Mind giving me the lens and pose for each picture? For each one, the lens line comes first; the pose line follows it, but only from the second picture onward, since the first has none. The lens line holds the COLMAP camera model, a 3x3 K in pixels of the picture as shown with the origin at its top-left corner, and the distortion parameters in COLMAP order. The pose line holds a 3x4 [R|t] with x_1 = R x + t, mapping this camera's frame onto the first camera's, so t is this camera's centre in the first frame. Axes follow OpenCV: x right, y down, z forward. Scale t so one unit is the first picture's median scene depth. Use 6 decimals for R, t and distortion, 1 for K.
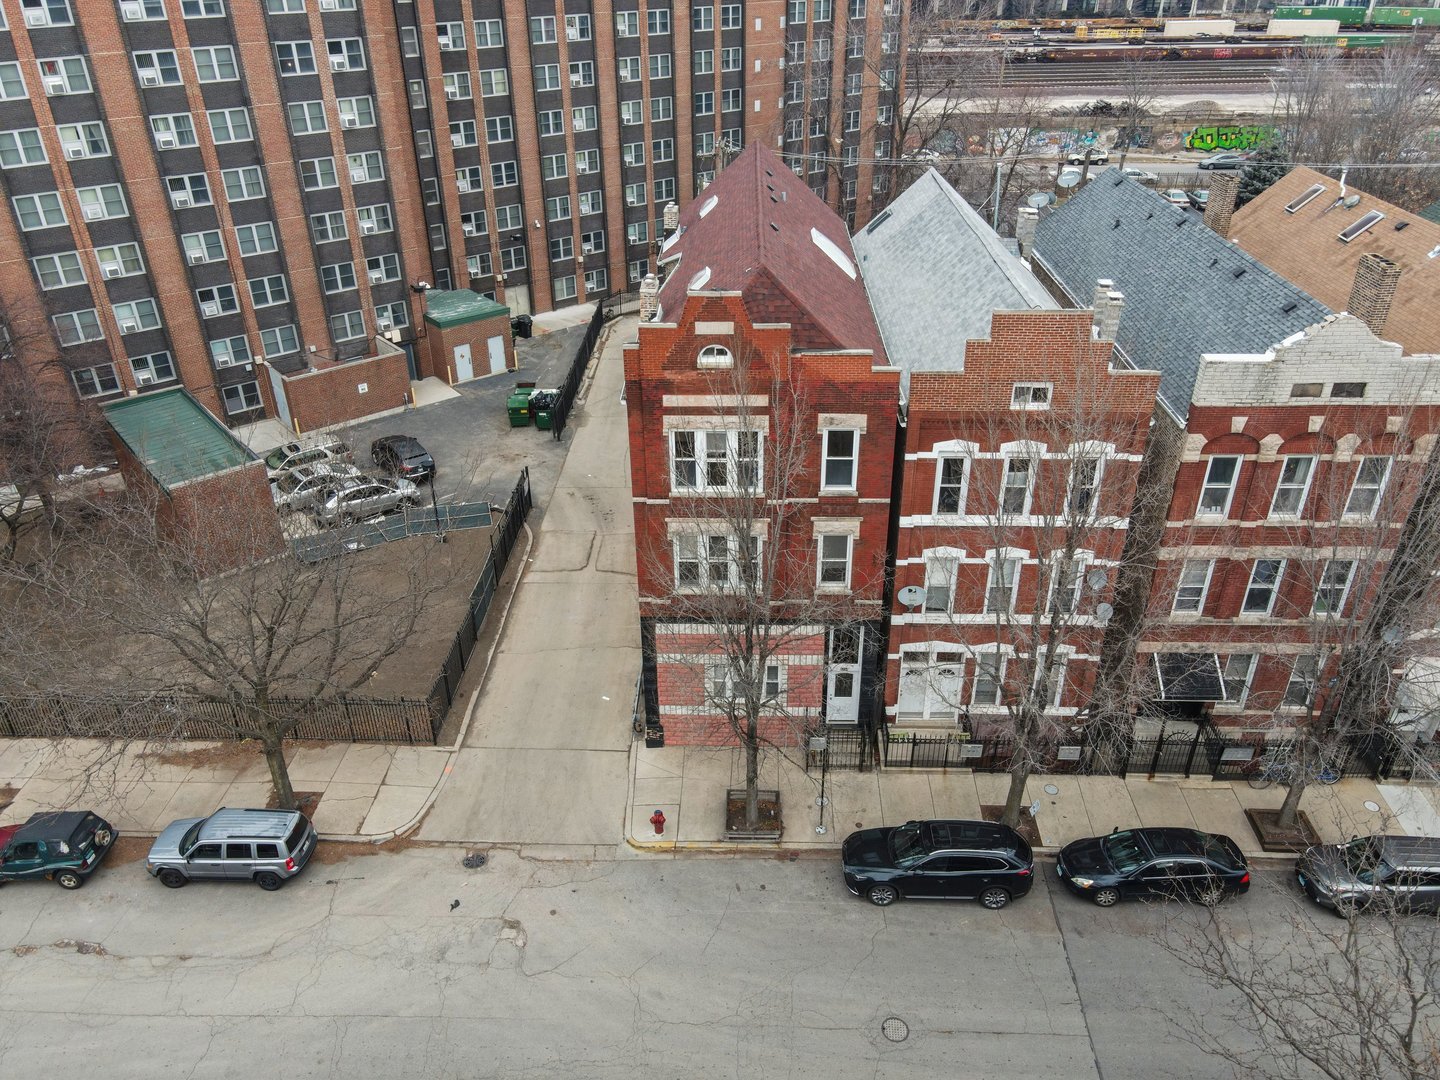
lens RADIAL K [[1062.4, 0, 714.0], [0, 1062.4, 540.2], [0, 0, 1]] dist [0.013015, 0.006361]
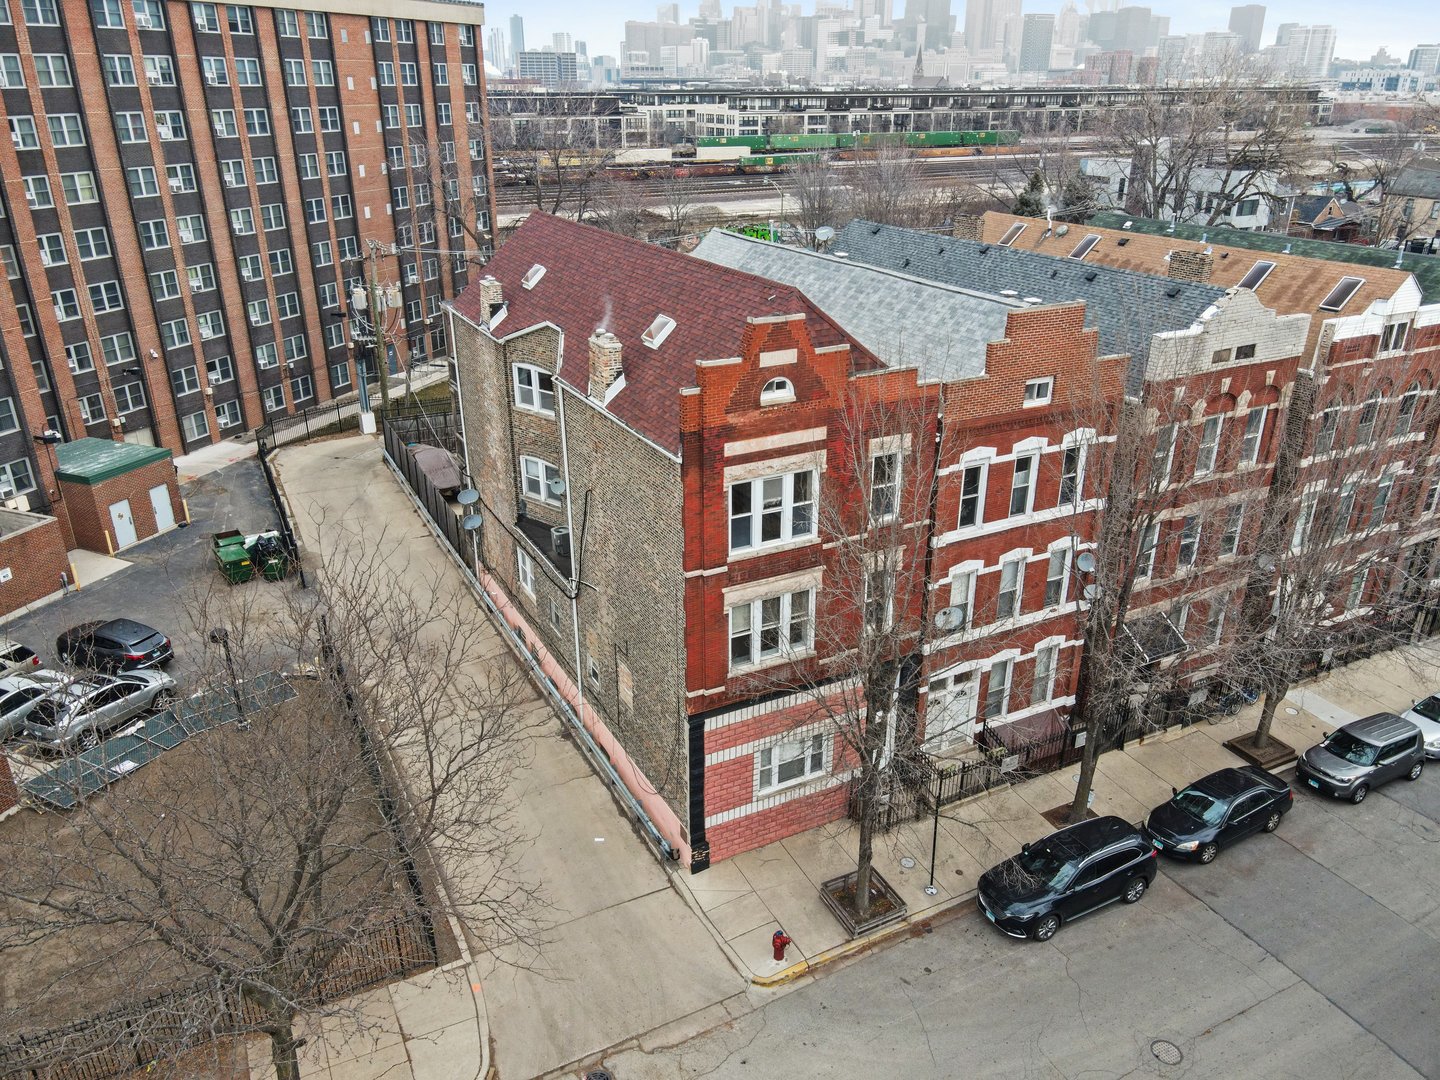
lens RADIAL K [[1062.4, 0, 711.5], [0, 1062.4, 540.3], [0, 0, 1]] dist [0.013015, 0.006361]
pose [[0.872175, -0.185759, 0.452553, -0.418273], [0.237293, 0.969625, -0.059318, -0.009592], [-0.427788, 0.159124, 0.889762, 0.218525]]
